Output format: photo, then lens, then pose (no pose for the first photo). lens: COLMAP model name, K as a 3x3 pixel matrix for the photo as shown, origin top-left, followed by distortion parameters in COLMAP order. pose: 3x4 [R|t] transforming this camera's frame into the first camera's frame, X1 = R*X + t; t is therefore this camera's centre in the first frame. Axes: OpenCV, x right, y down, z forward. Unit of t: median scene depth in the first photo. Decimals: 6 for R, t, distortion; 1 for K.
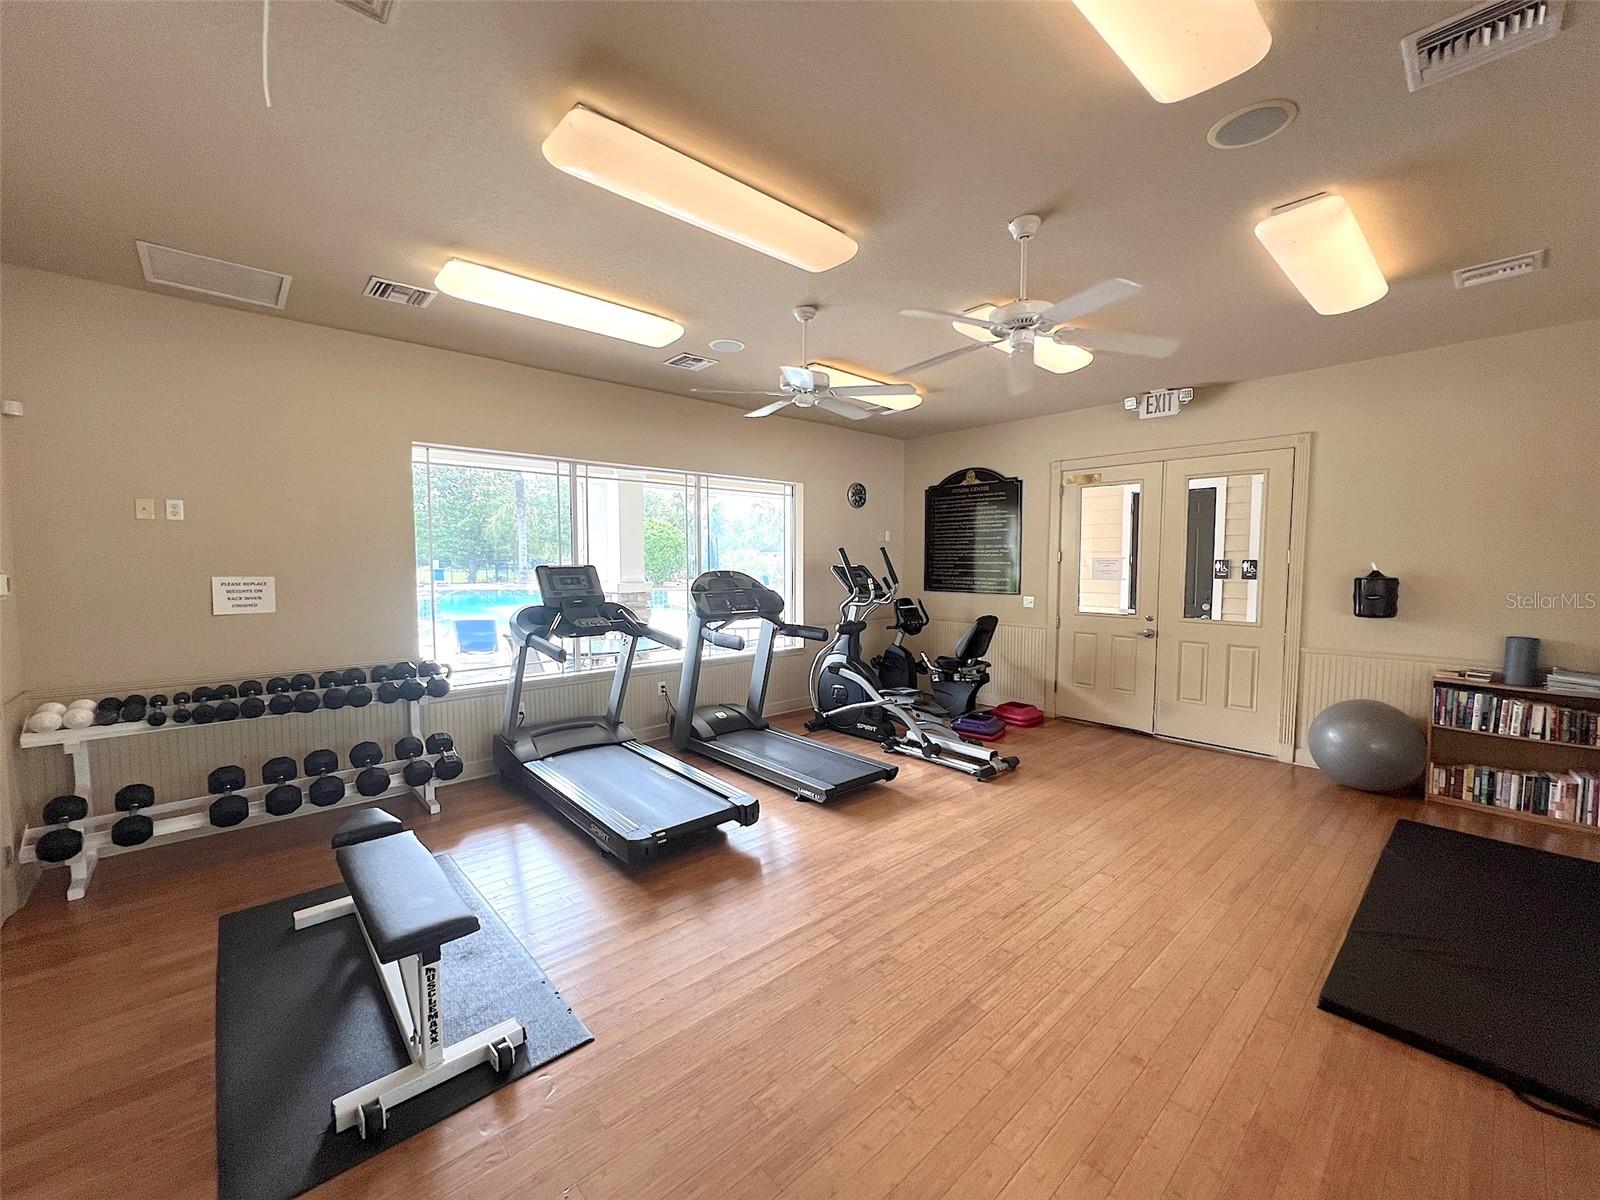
lens RADIAL K [[640.9, 0, 800.0], [0, 640.9, 600.0], [0, 0, 1]] dist [-0.019978, 0.000066]
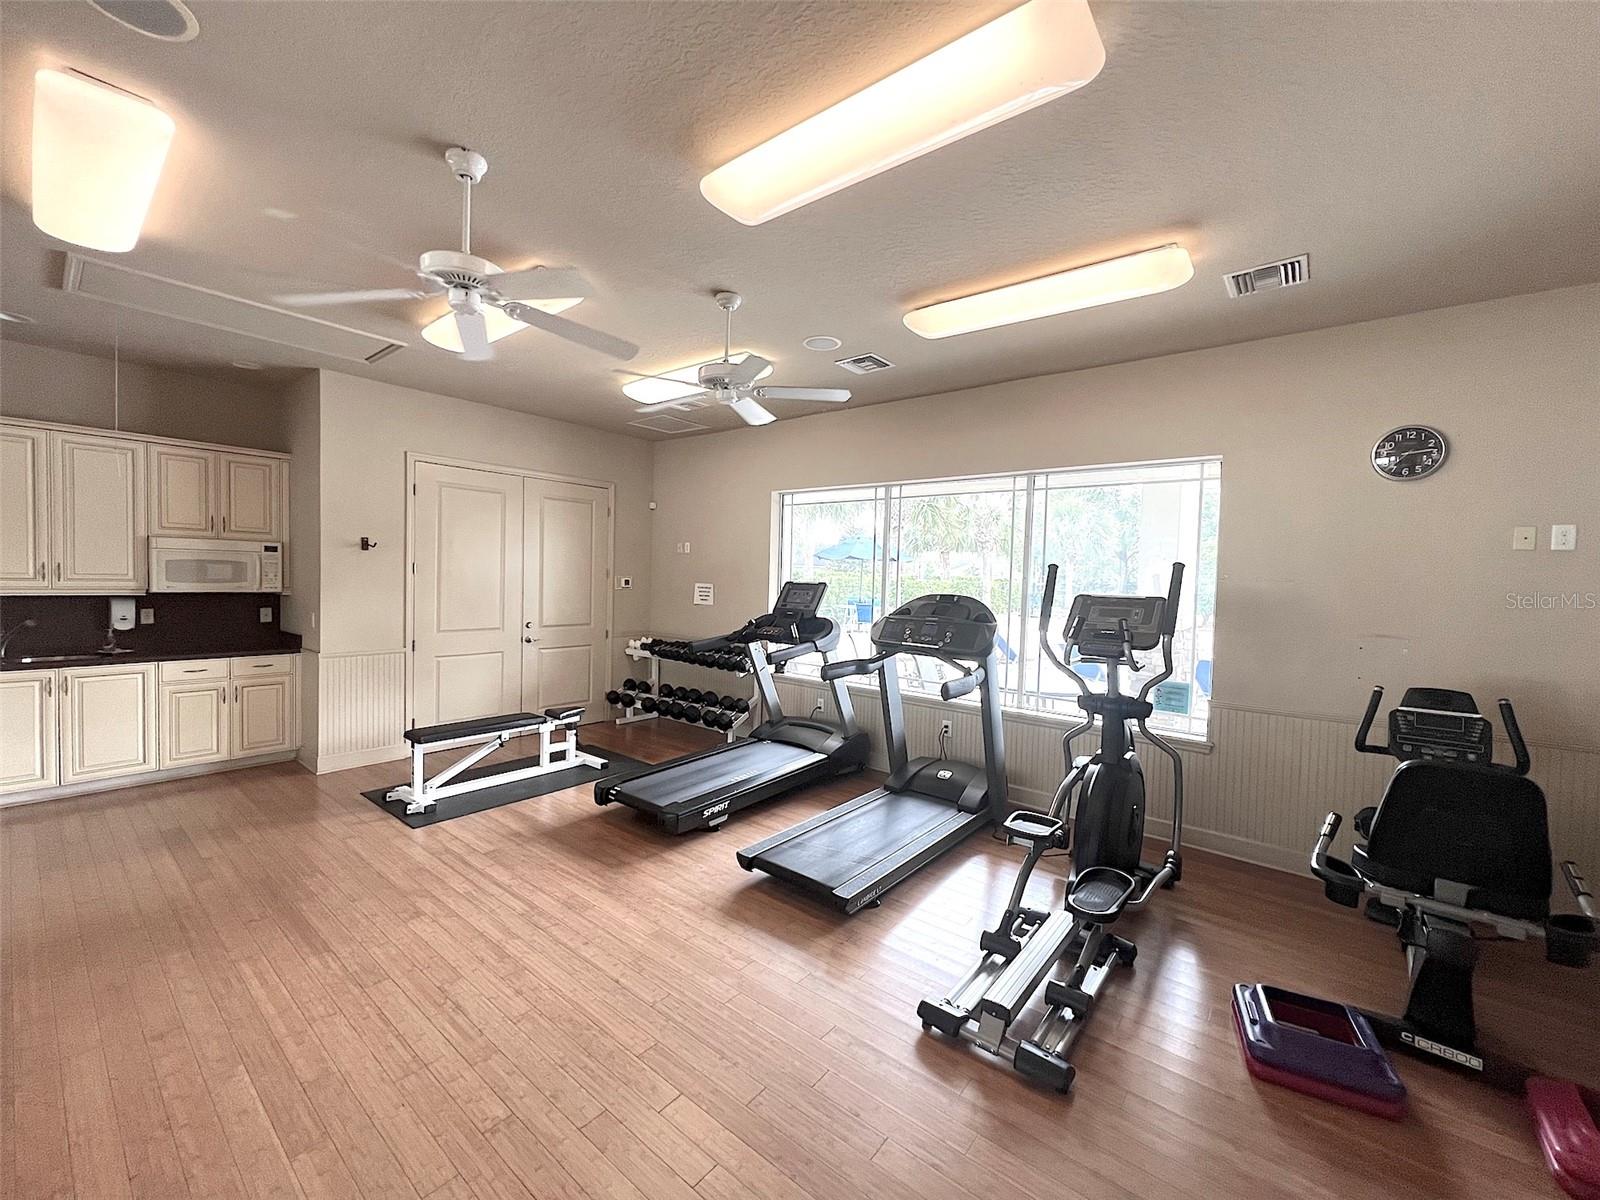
lens RADIAL K [[640.0, 0, 800.0], [0, 640.0, 600.0], [0, 0, 1]] dist [0.001394, -0.000095]
pose [[0.150581, 0.046499, -0.987503, 0.867894], [-0.080647, 0.996142, 0.034608, -0.069988], [0.985303, 0.074428, 0.153750, 0.921896]]
